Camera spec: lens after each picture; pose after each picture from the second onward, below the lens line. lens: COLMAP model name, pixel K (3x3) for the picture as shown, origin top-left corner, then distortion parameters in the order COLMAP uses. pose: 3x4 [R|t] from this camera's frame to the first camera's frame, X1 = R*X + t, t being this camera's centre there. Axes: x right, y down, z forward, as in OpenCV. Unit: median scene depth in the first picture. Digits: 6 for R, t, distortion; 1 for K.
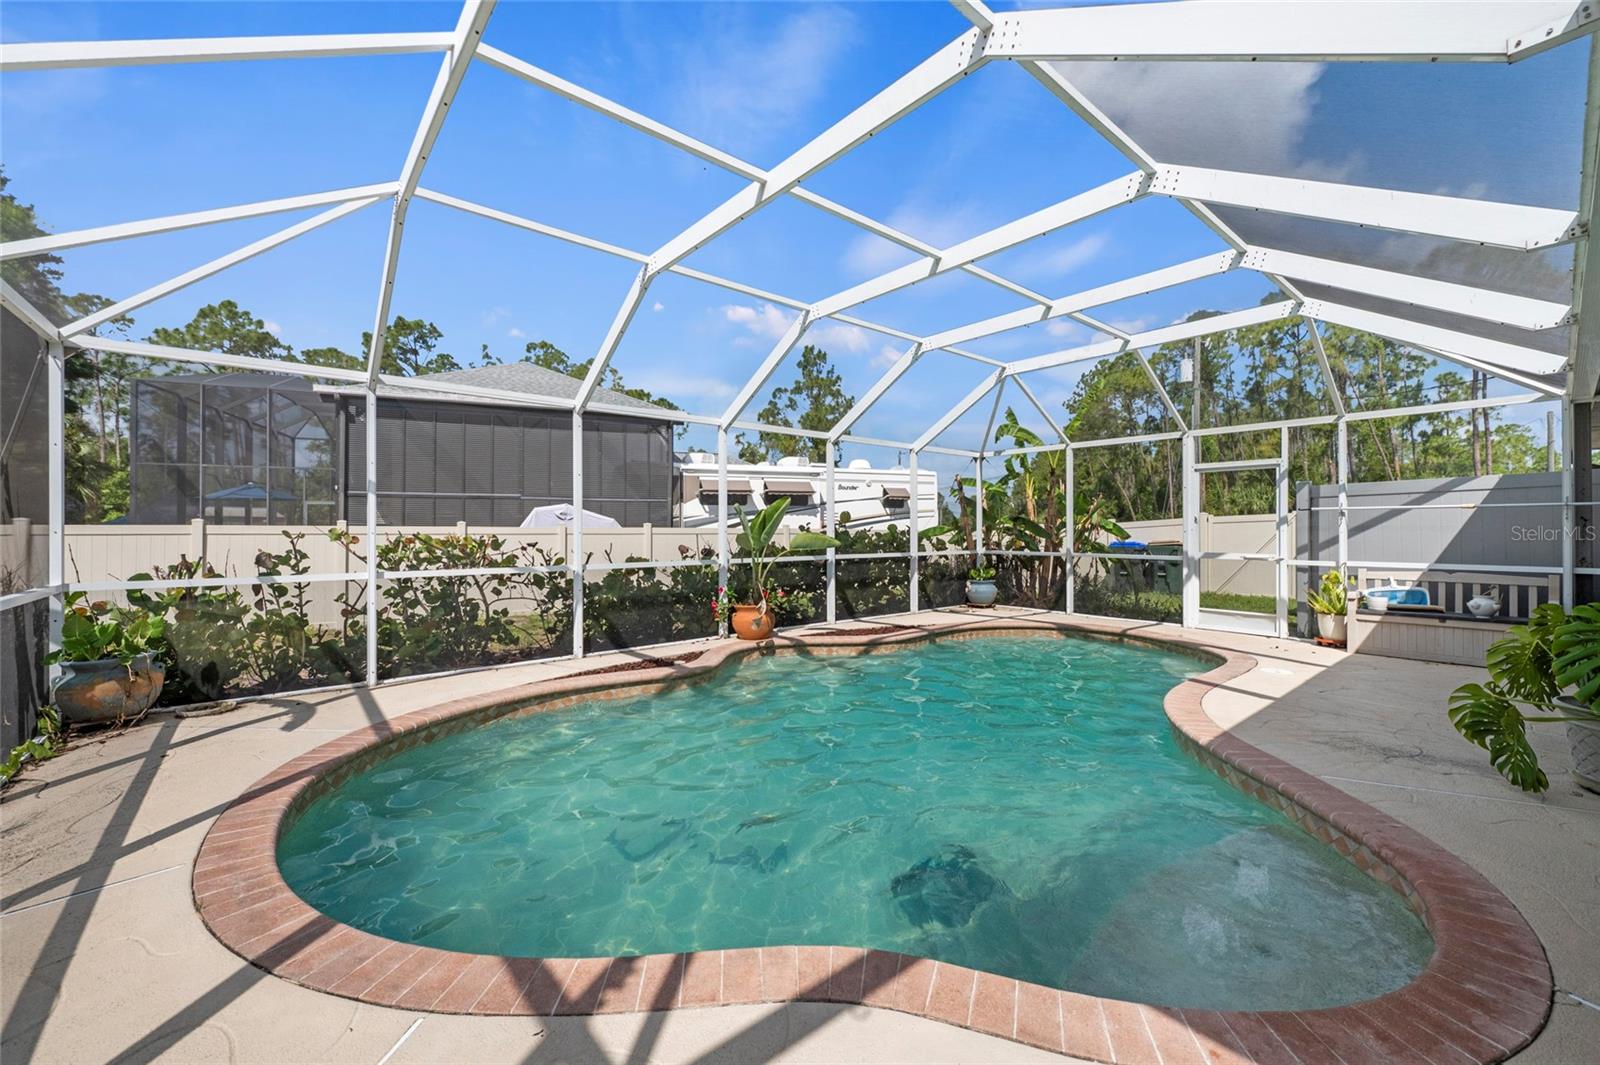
lens RADIAL K [[640.7, 0, 800.0], [0, 640.7, 532.5], [0, 0, 1]] dist [-0.000562, -0.000294]
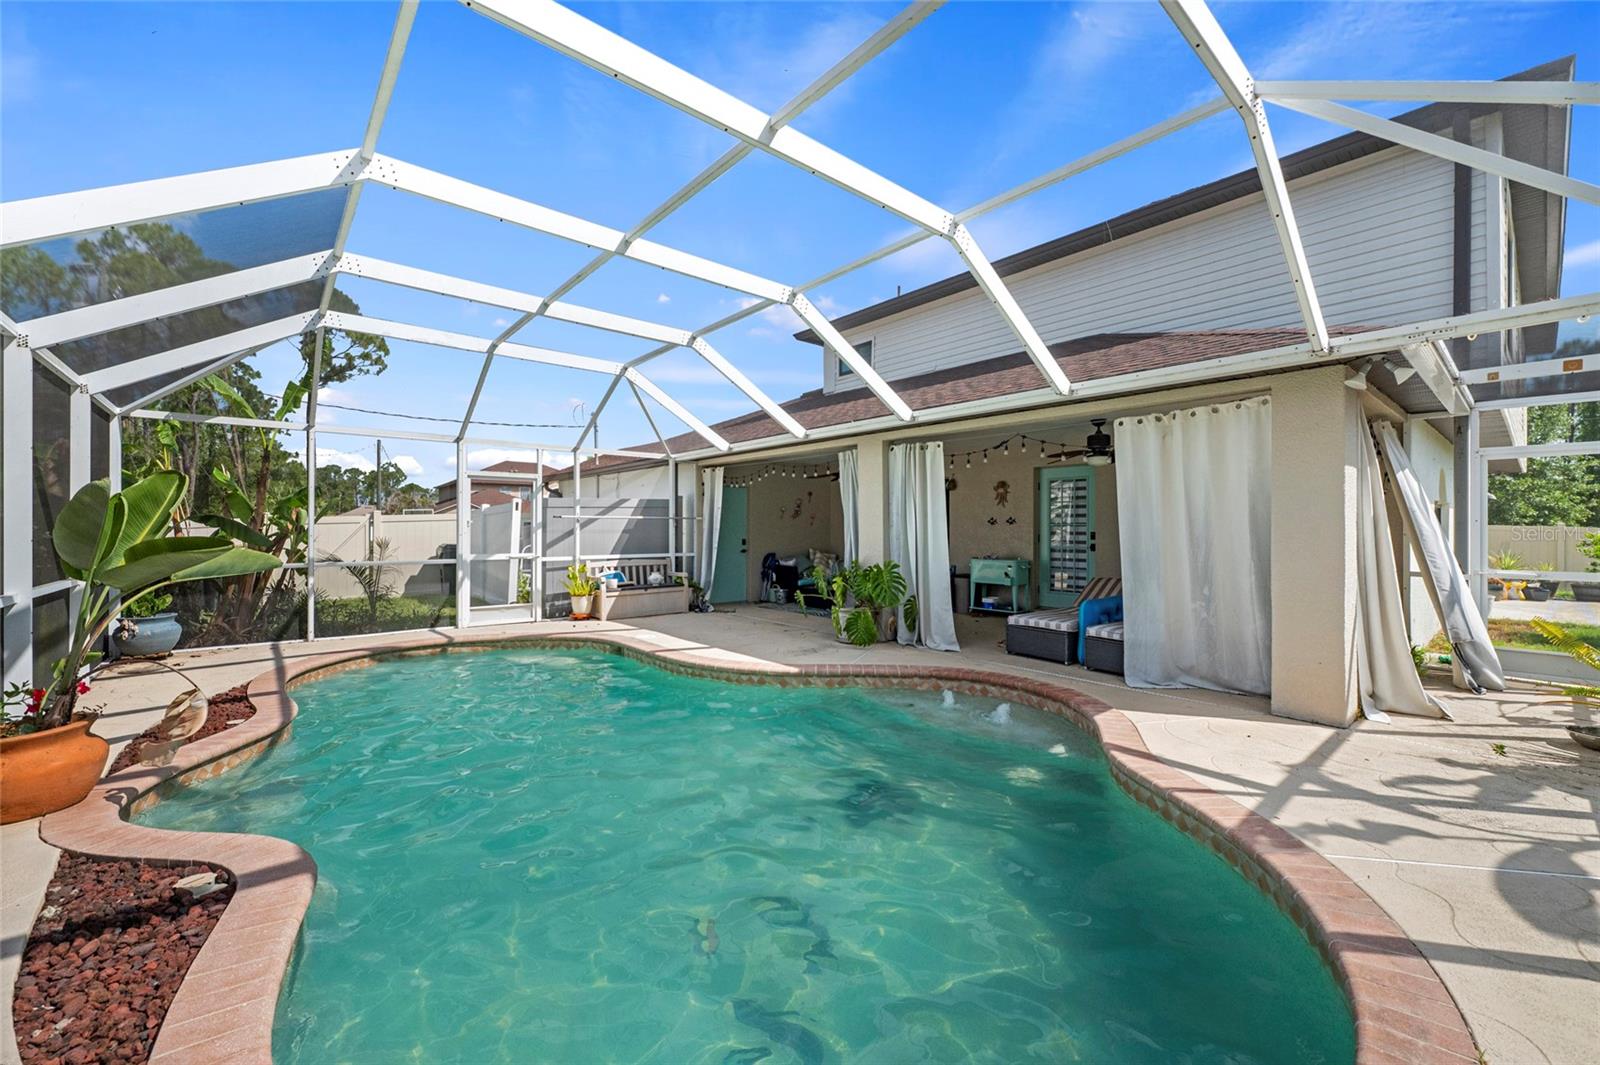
lens RADIAL K [[635.8, 0, 802.4], [0, 635.8, 526.7], [0, 0, 1]] dist [-0.001744, -0.000206]
pose [[-0.006891, 0.003725, 0.999969, -0.532925], [0.007788, 0.999963, -0.003672, -0.009639], [-0.999946, 0.007762, -0.006919, 0.570454]]
